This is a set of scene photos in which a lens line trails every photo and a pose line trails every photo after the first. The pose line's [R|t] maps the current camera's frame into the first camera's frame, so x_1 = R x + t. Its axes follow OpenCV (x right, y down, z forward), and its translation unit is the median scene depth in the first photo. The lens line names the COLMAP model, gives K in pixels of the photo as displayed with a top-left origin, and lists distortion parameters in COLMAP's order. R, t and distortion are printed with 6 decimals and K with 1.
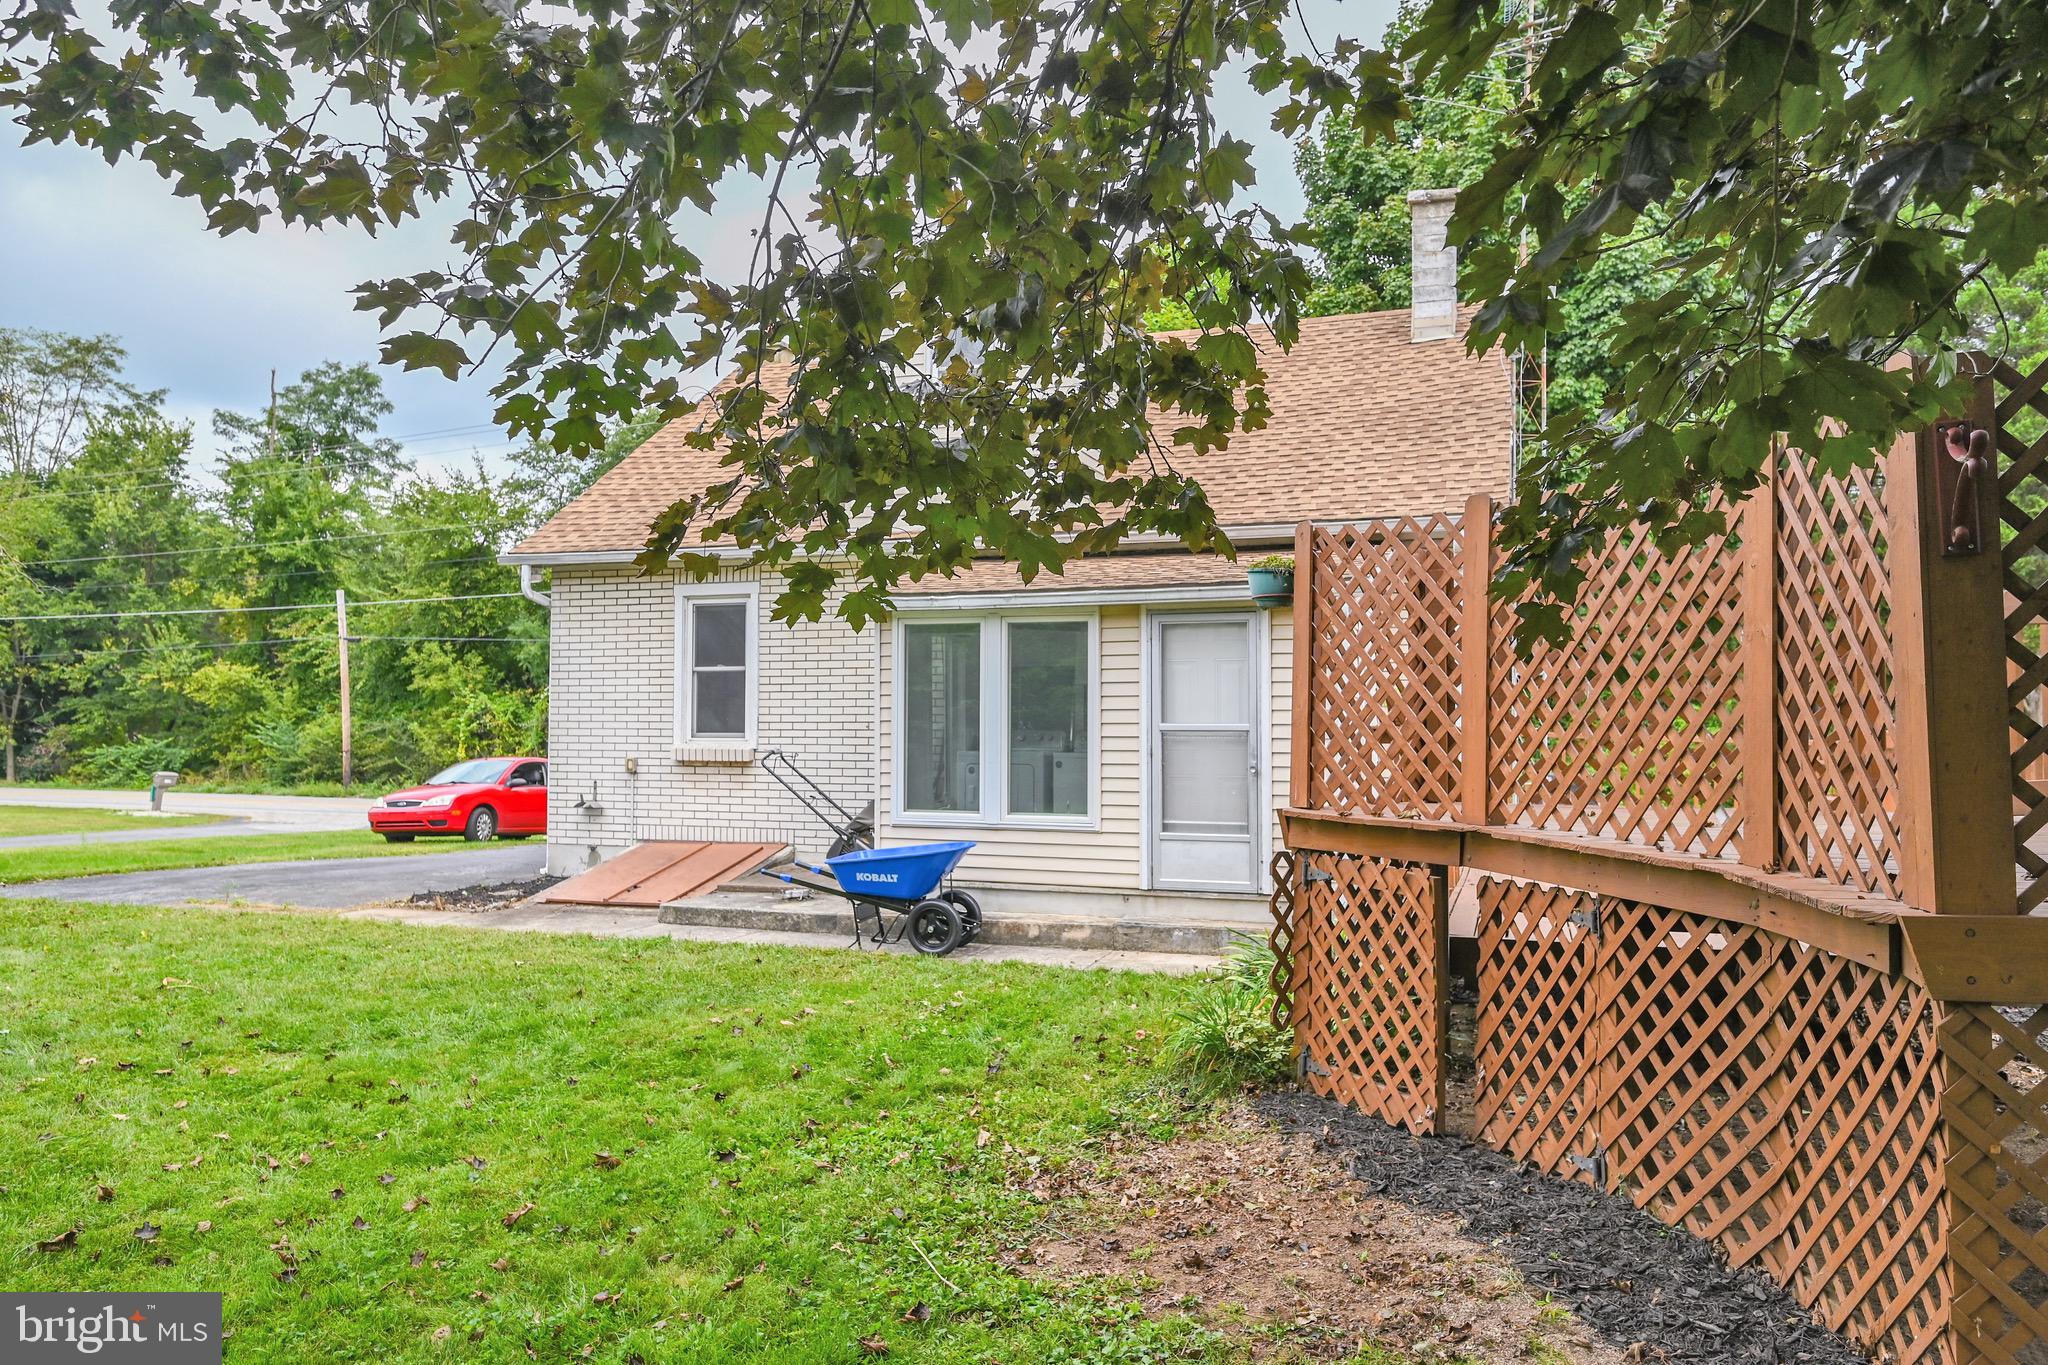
lens RADIAL K [[1456.1, 0, 1024.0], [0, 1456.1, 682.5], [0, 0, 1]] dist [-0.009358, -0.001873]
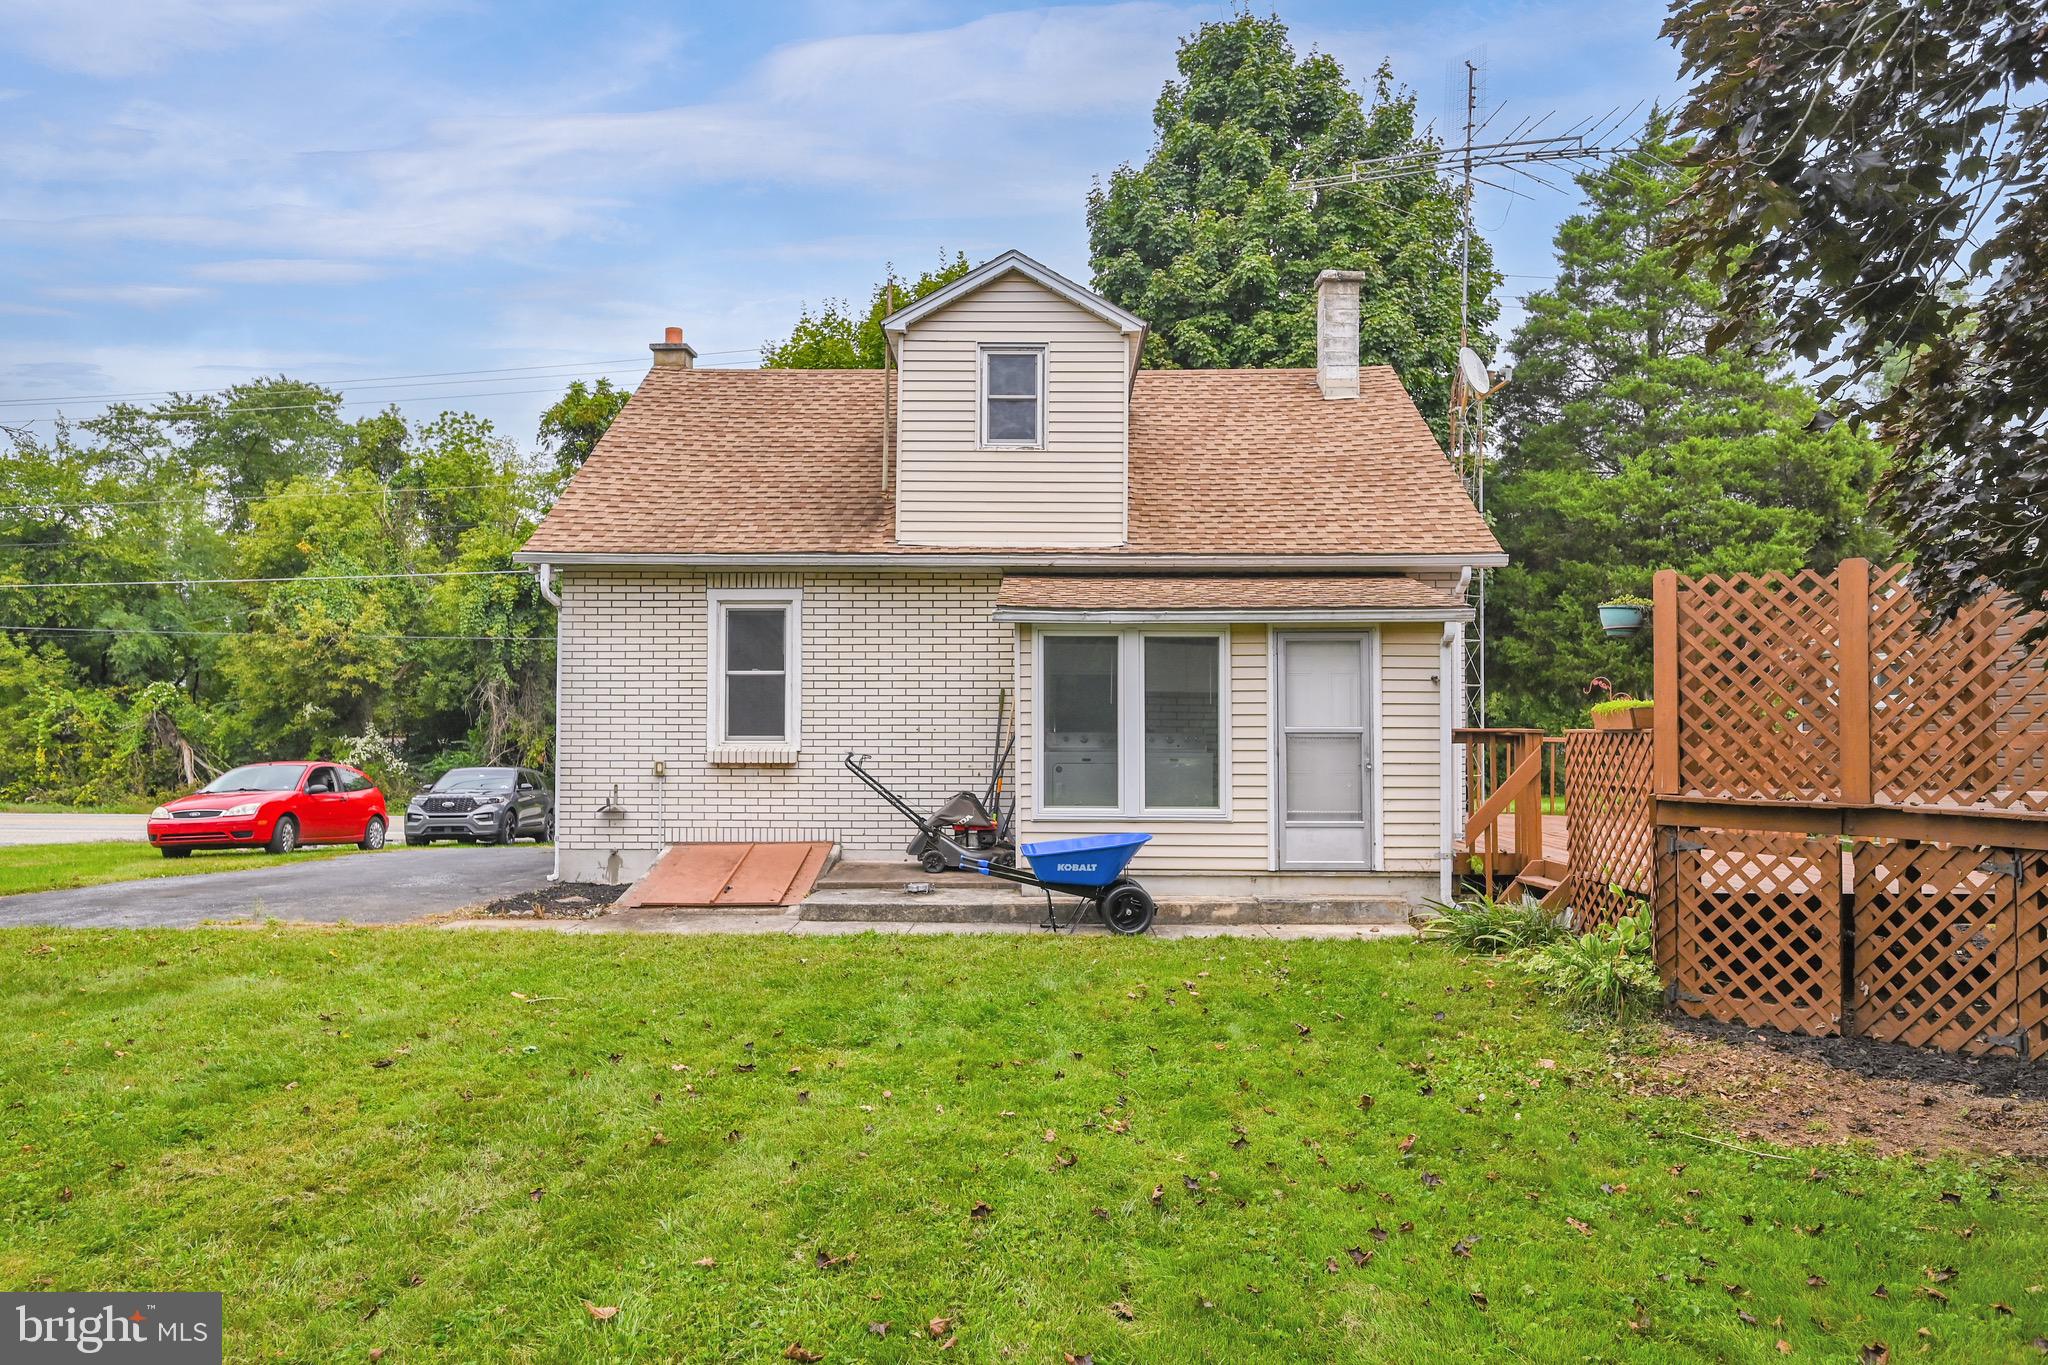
lens RADIAL K [[1408.2, 0, 1029.0], [0, 1408.2, 683.3], [0, 0, 1]] dist [-0.008969, -0.002848]
pose [[0.949193, 0.008793, 0.314571, -0.333333], [-0.008585, 0.999961, -0.002048, -0.001657], [-0.314576, -0.000756, 0.949232, 0.002983]]
